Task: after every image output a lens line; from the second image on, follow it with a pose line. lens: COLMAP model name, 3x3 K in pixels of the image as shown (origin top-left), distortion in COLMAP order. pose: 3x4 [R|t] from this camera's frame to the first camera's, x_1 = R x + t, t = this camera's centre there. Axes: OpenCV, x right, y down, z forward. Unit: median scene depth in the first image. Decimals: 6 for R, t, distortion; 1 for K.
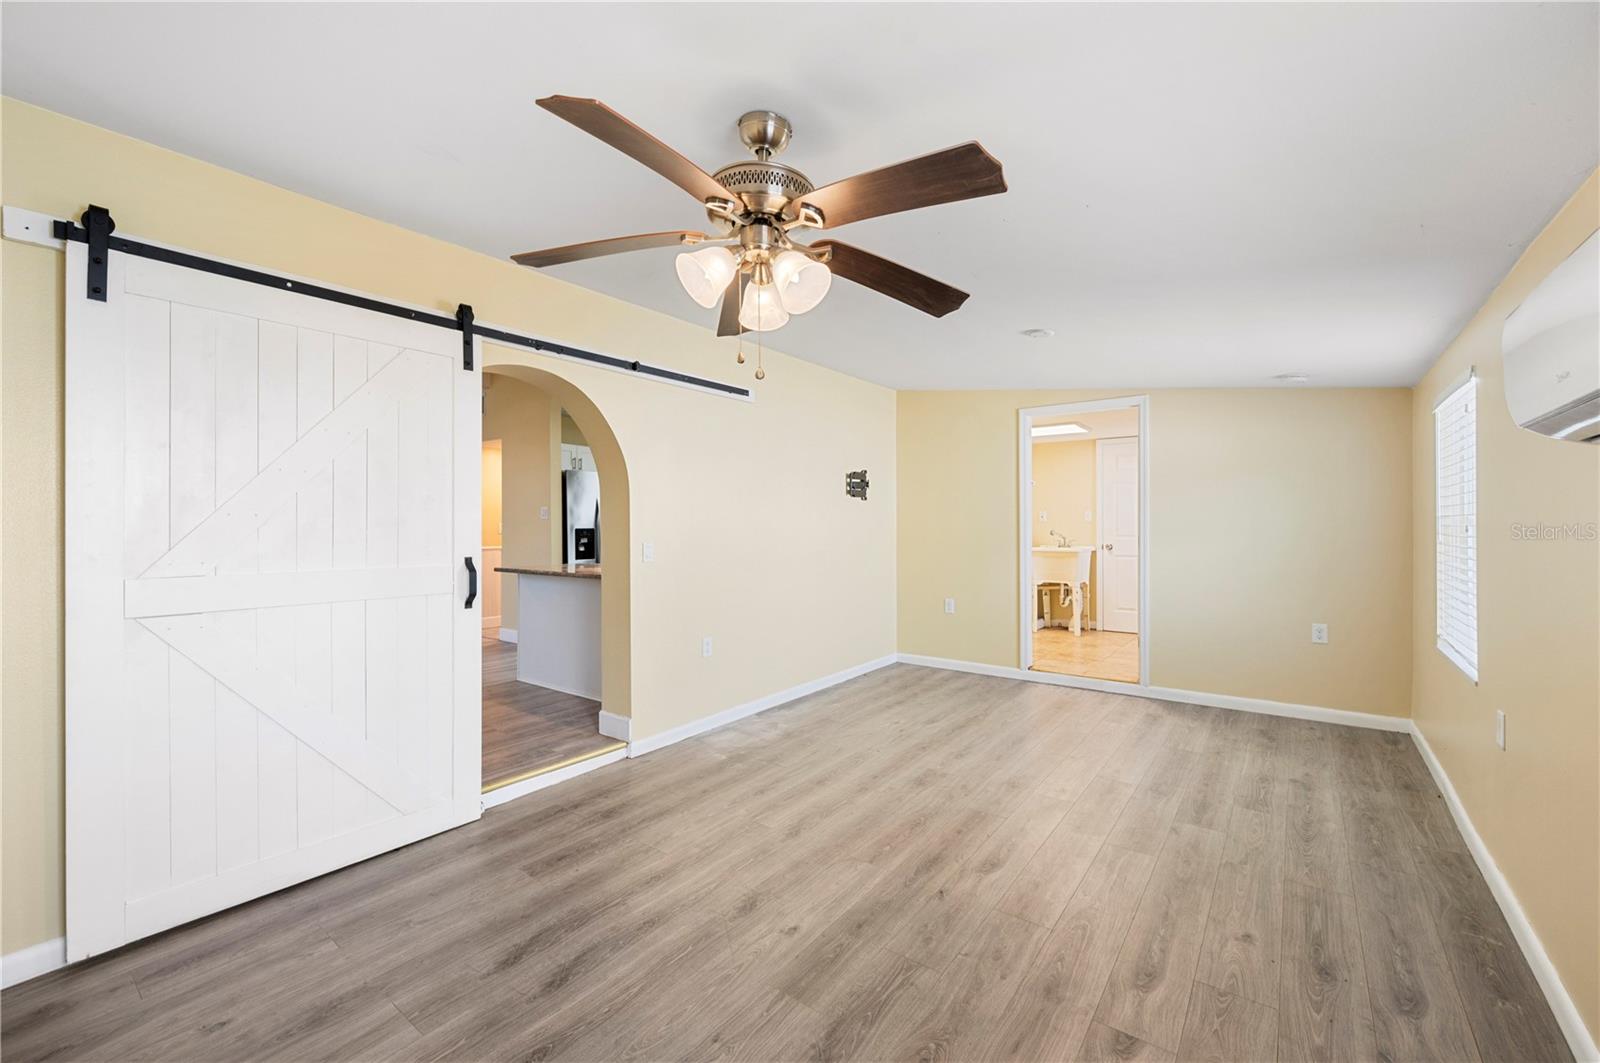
lens RADIAL K [[638.1, 0, 801.4], [0, 638.1, 528.9], [0, 0, 1]] dist [-0.000305, 0.000556]
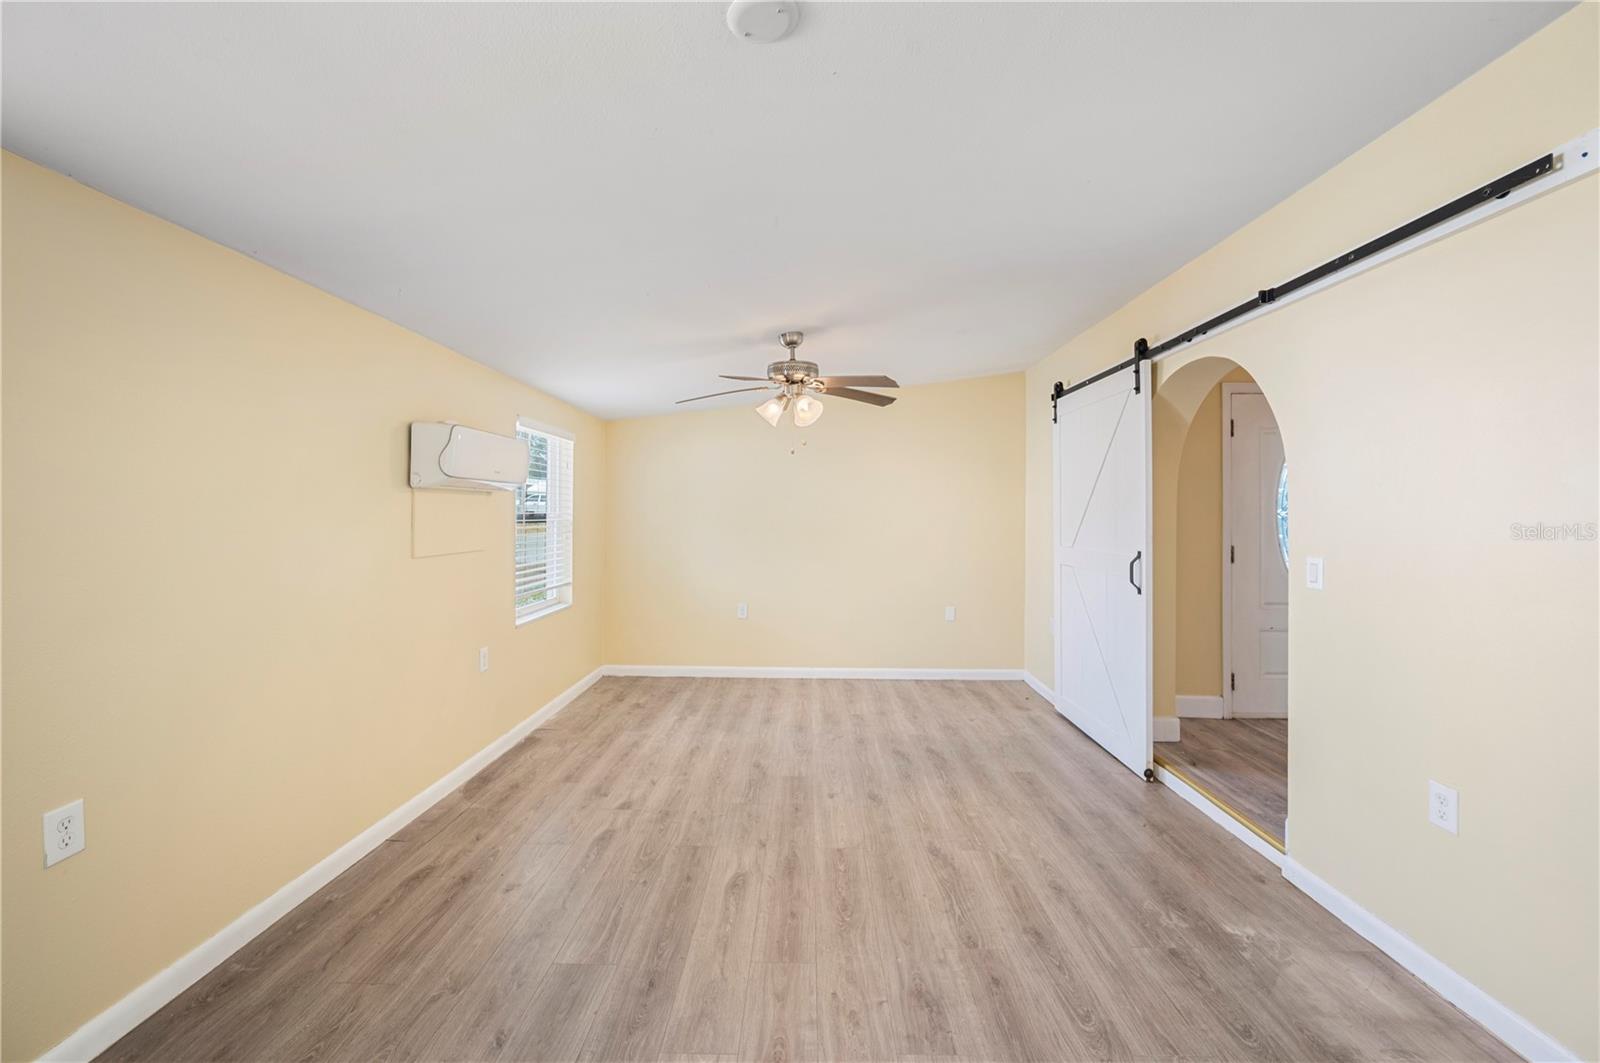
lens RADIAL K [[638.1, 0, 810.9], [0, 638.1, 509.1], [0, 0, 1]] dist [-0.000305, 0.000556]
pose [[-0.787963, -0.007435, -0.615678, 0.621398], [-0.007707, 0.999968, -0.002213, -0.023463], [0.615674, 0.003001, -0.787995, 1.409346]]
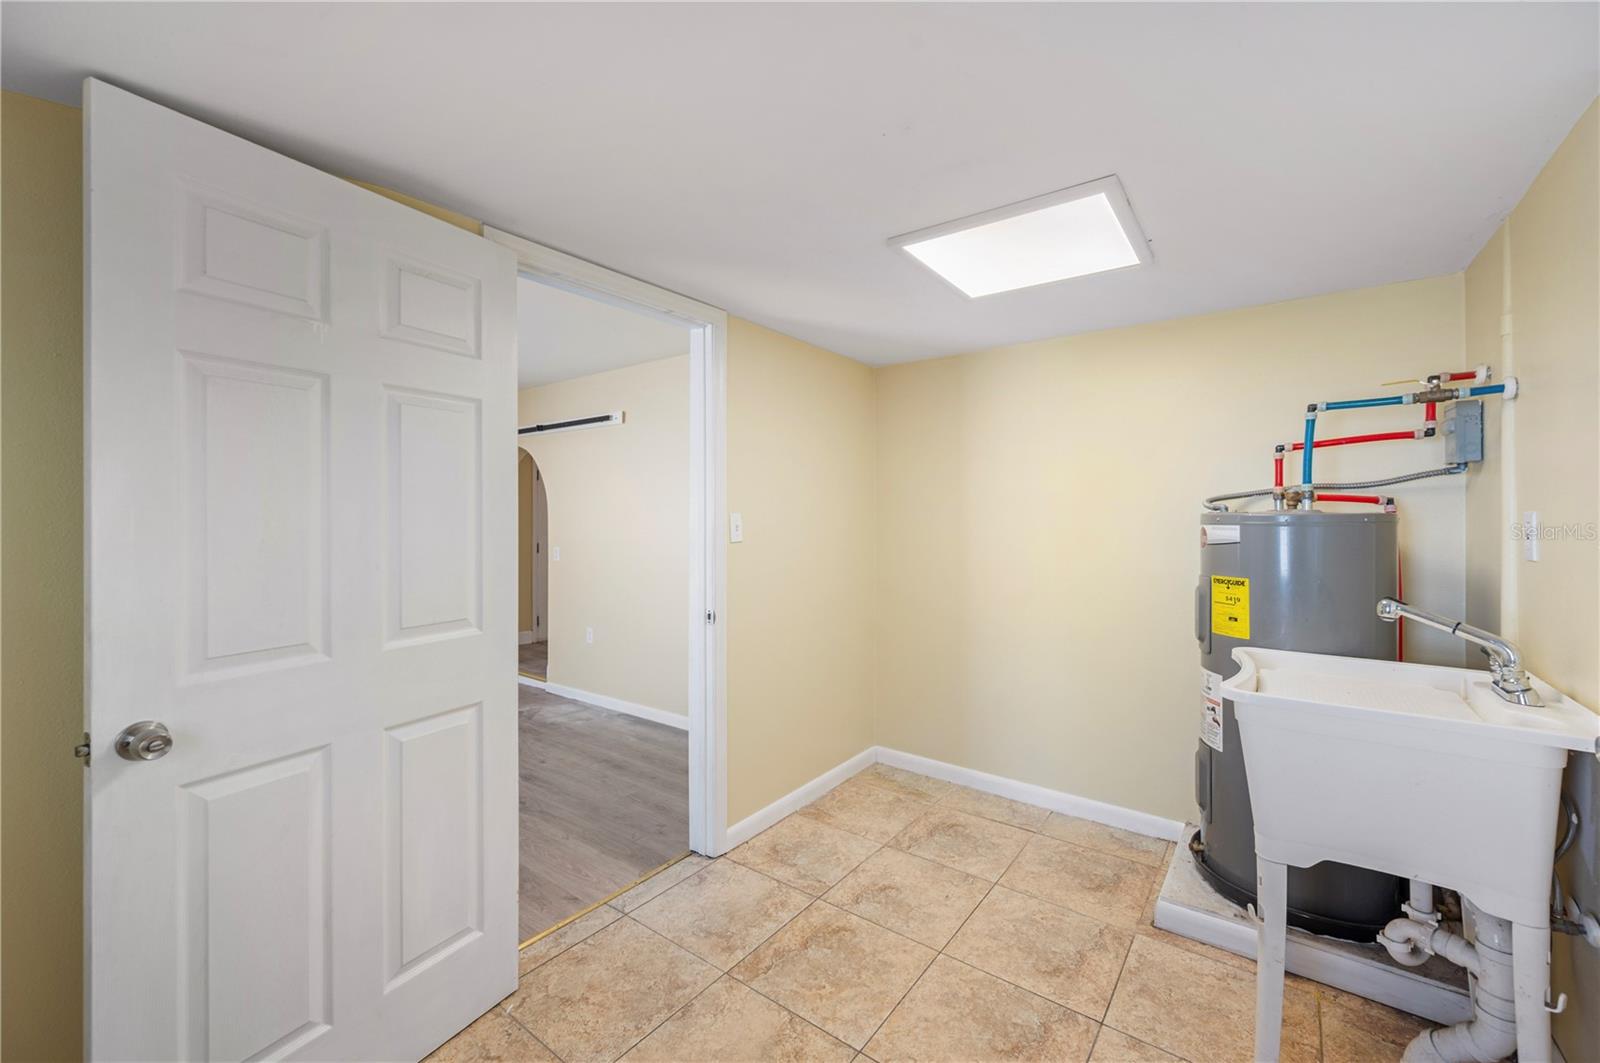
lens RADIAL K [[638.1, 0, 808.7], [0, 638.1, 522.6], [0, 0, 1]] dist [-0.000305, 0.000556]
pose [[0.026398, 0.014016, -0.999553, 1.413897], [-0.003947, 0.999895, 0.013916, -0.064676], [0.999644, 0.003578, 0.026450, 1.810560]]
